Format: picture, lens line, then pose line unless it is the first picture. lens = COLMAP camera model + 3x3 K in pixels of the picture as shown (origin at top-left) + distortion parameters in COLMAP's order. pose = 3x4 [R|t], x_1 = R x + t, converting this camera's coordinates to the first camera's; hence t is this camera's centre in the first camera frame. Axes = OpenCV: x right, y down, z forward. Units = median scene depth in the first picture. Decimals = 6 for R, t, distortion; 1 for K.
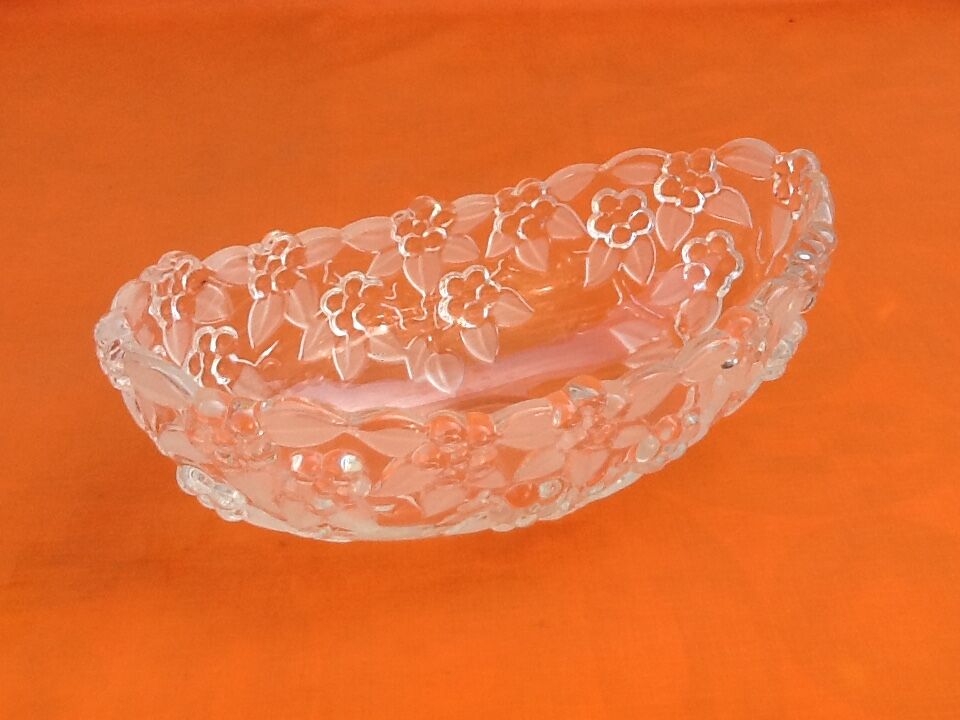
lens RADIAL K [[1207.1, 0, 476.6], [0, 1207.1, 357.3], [0, 0, 1]] dist [0.018853, 0.000000]
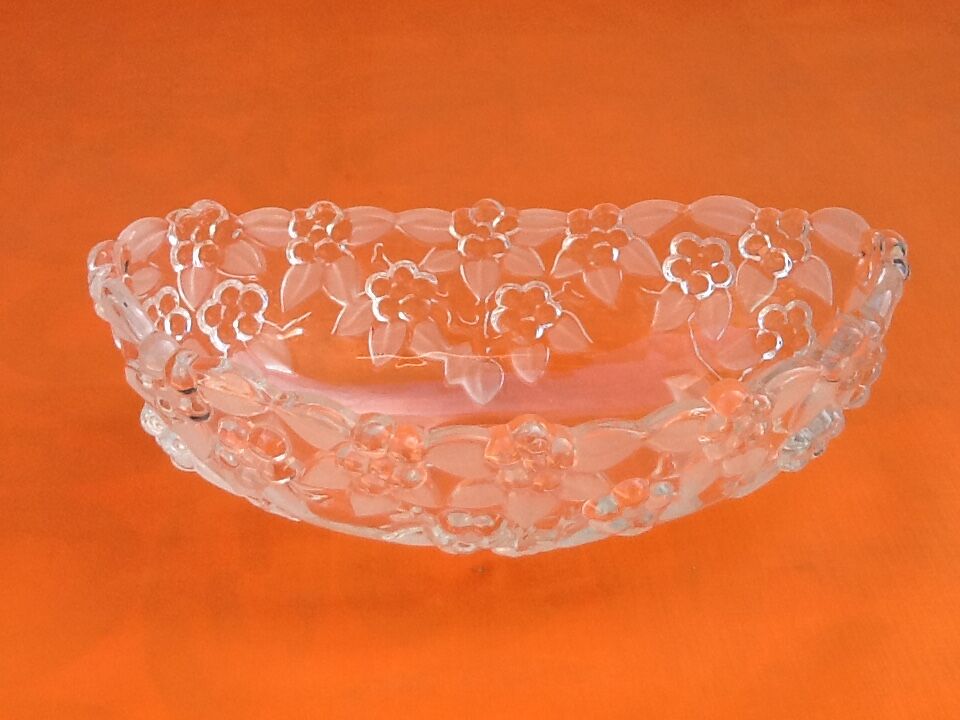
lens RADIAL K [[1207.1, 0, 487.1], [0, 1207.1, 363.1], [0, 0, 1]] dist [0.018853, 0.000000]
pose [[0.954985, 0.226943, -0.191052, 0.168377], [-0.227875, 0.973535, 0.017375, -0.022030], [0.189939, 0.026943, 0.981426, 0.056320]]
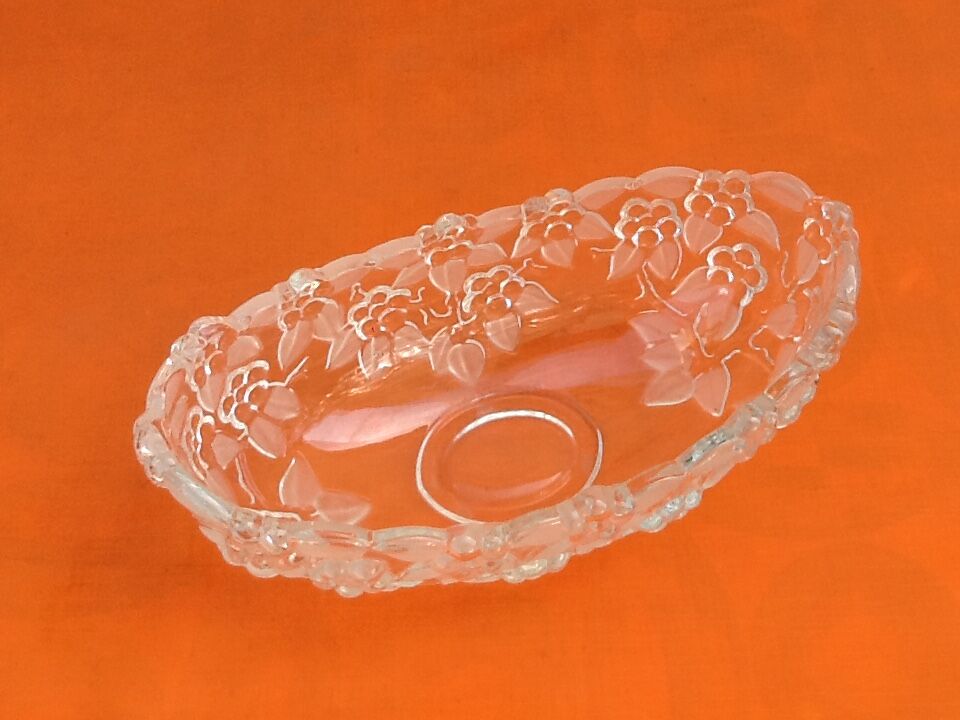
lens RADIAL K [[1207.1, 0, 474.8], [0, 1207.1, 367.5], [0, 0, 1]] dist [0.018853, 0.000000]
pose [[0.998973, 0.042414, -0.015967, -0.002983], [-0.035226, 0.948360, 0.315234, -0.331891], [0.028513, -0.314347, 0.948880, 0.017187]]
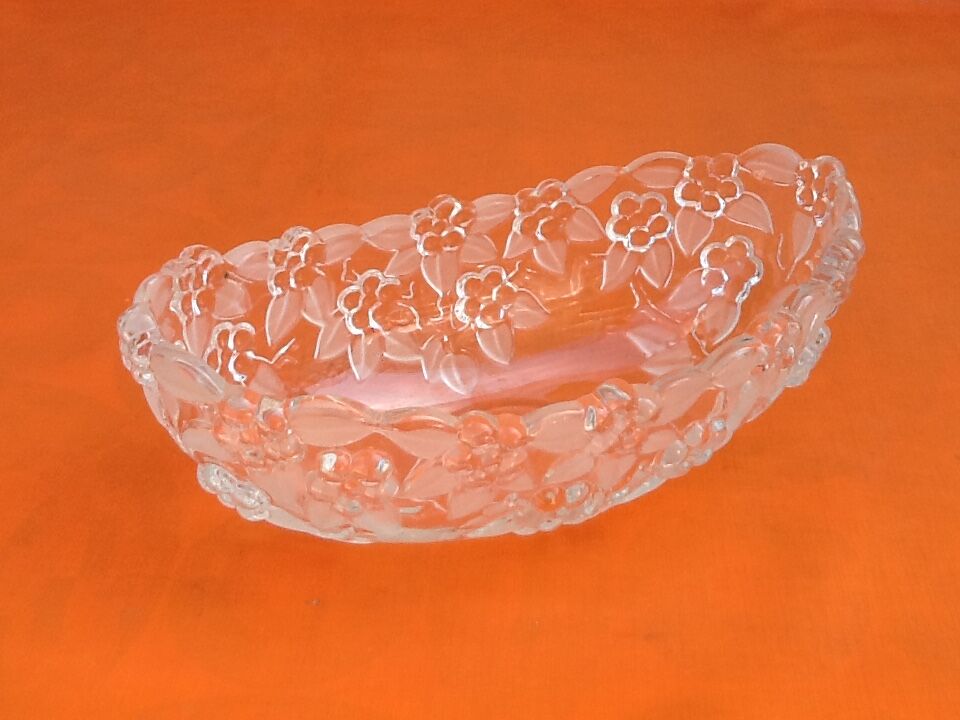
lens RADIAL K [[1207.1, 0, 479.7], [0, 1207.1, 357.2], [0, 0, 1]] dist [0.018853, 0.000000]
pose [[0.999608, 0.018336, 0.021164, -0.033492], [-0.018295, 0.999830, -0.002106, 0.001052], [-0.021199, 0.001718, 0.999774, 0.010617]]
